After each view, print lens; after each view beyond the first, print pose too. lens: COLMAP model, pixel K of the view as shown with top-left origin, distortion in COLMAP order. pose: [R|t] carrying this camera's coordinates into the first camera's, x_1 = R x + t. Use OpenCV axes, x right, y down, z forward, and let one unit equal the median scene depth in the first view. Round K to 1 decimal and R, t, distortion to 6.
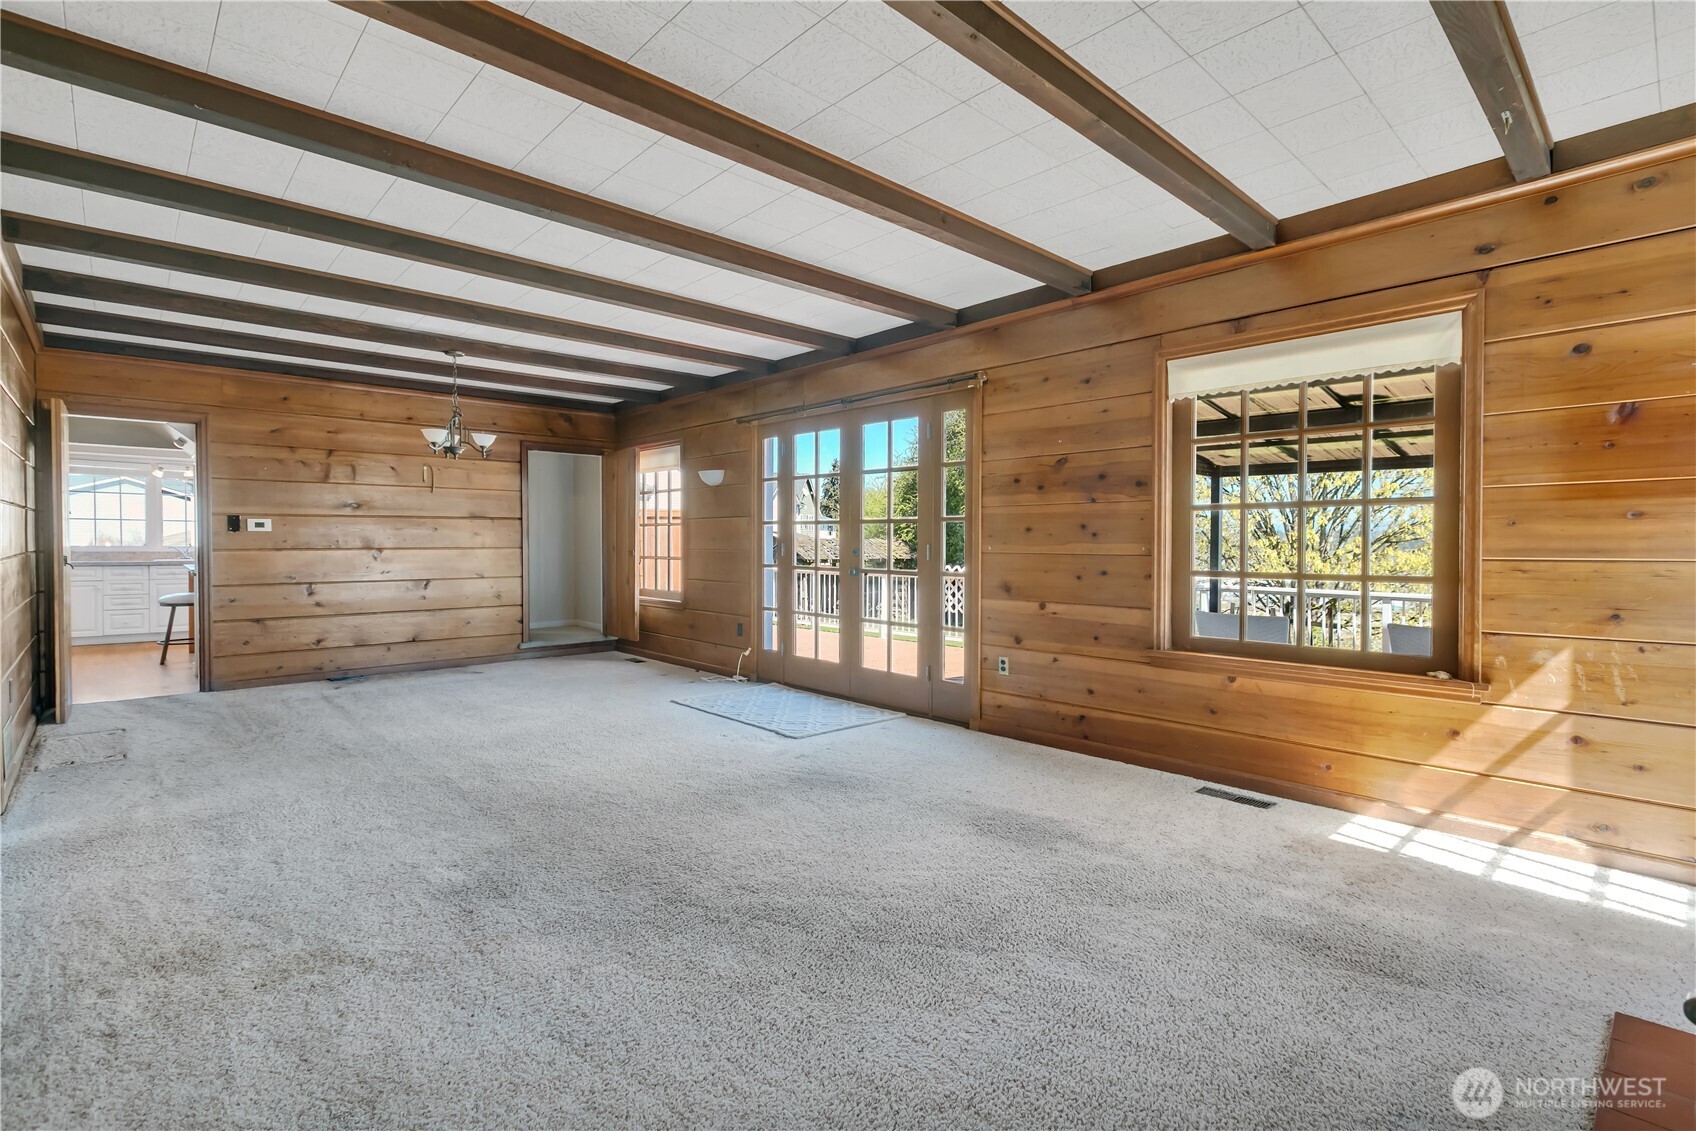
lens RADIAL K [[795.0, 0, 908.1], [0, 795.0, 553.0], [0, 0, 1]] dist [-0.009103, 0.001282]
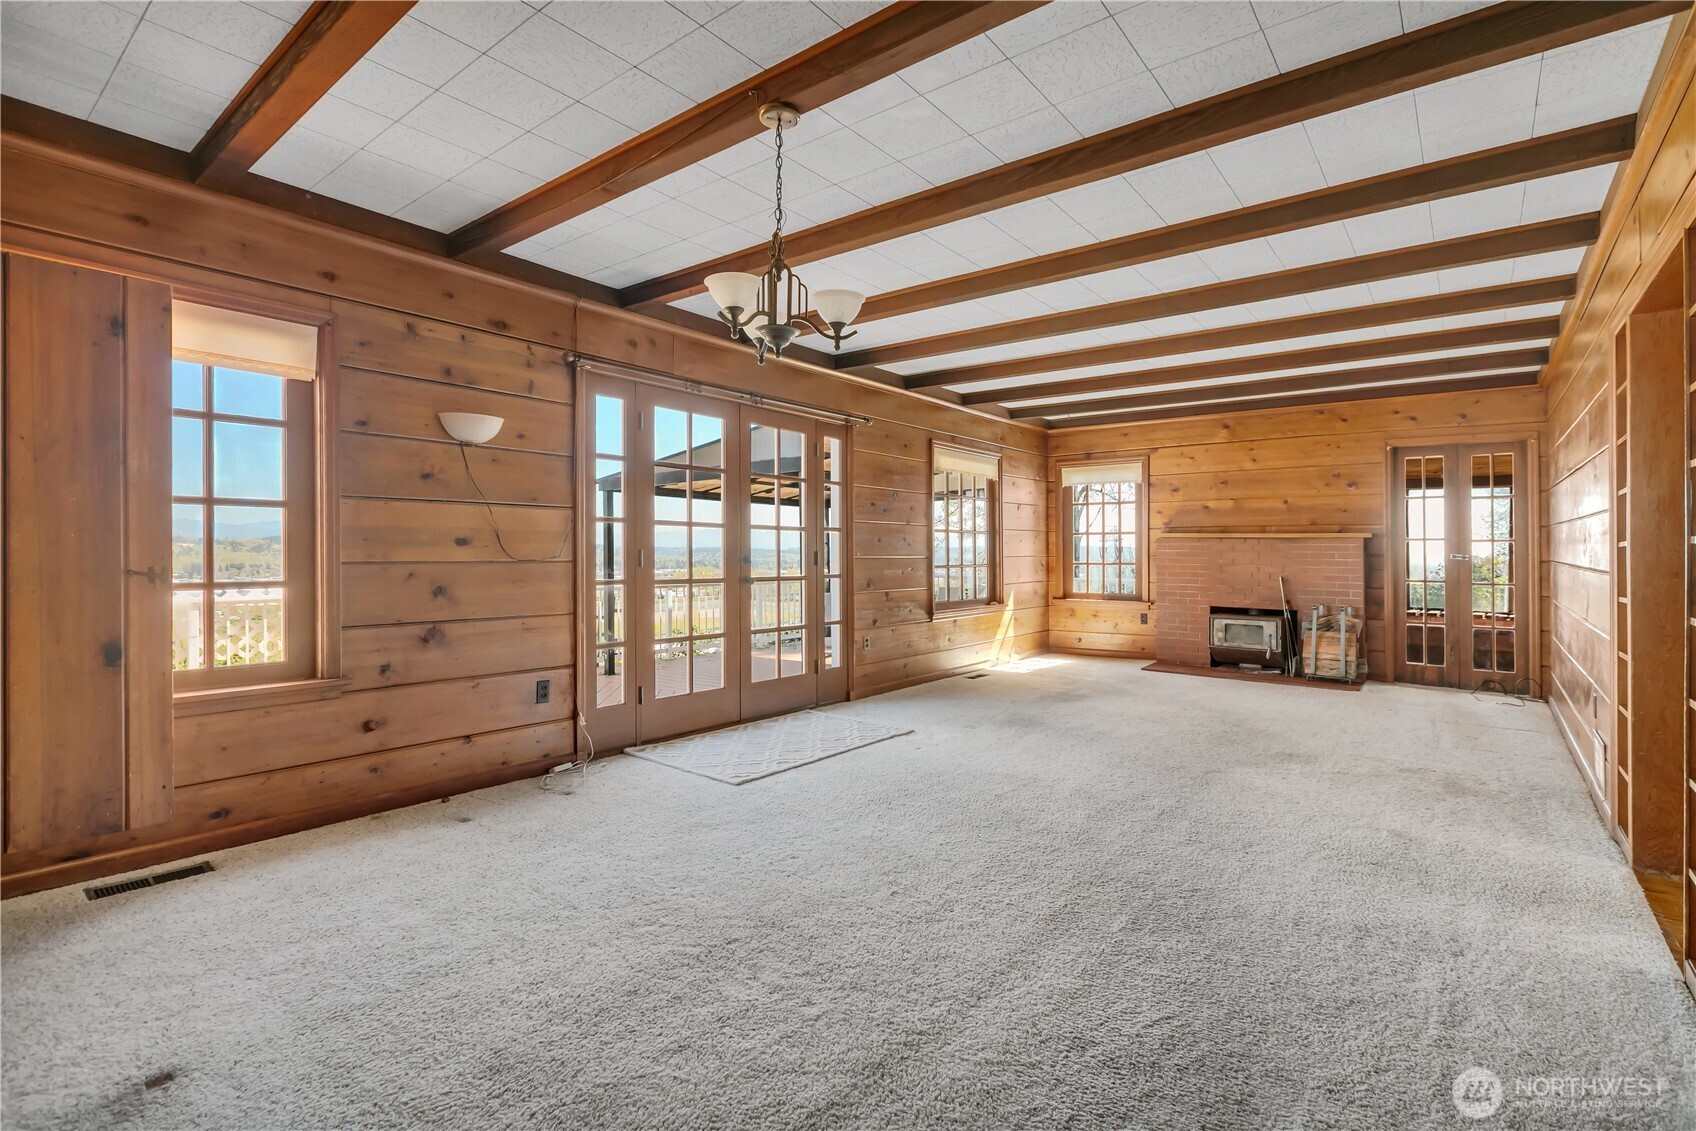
lens RADIAL K [[795.0, 0, 847.3], [0, 795.0, 558.7], [0, 0, 1]] dist [-0.009103, 0.001282]
pose [[-0.116484, -0.009645, 0.993146, -0.879226], [0.007576, 0.999915, 0.010599, -0.010094], [-0.993164, 0.008758, -0.116401, 0.875660]]
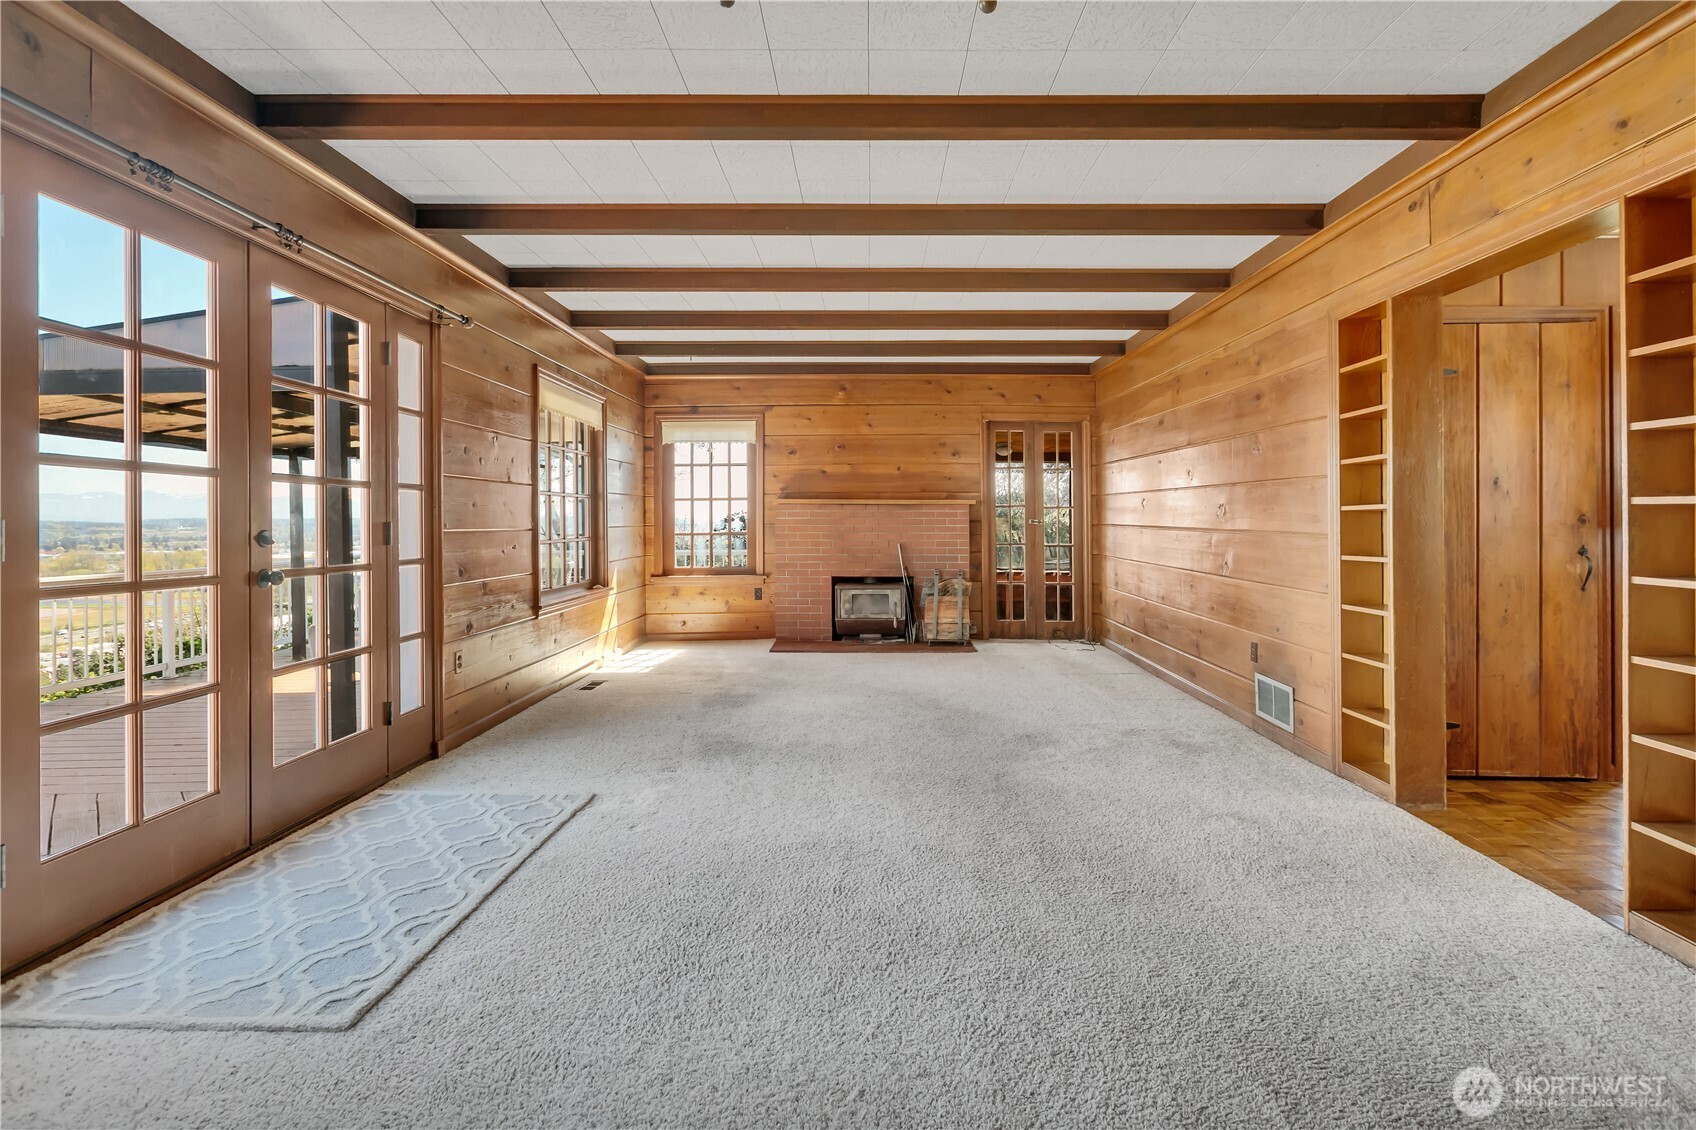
lens RADIAL K [[795.0, 0, 876.4], [0, 795.0, 518.1], [0, 0, 1]] dist [-0.009103, 0.001282]
pose [[-0.711748, 0.005706, 0.702412, -0.564064], [0.013288, 0.999897, 0.005342, -0.010285], [-0.702309, 0.013136, -0.711751, 0.964725]]
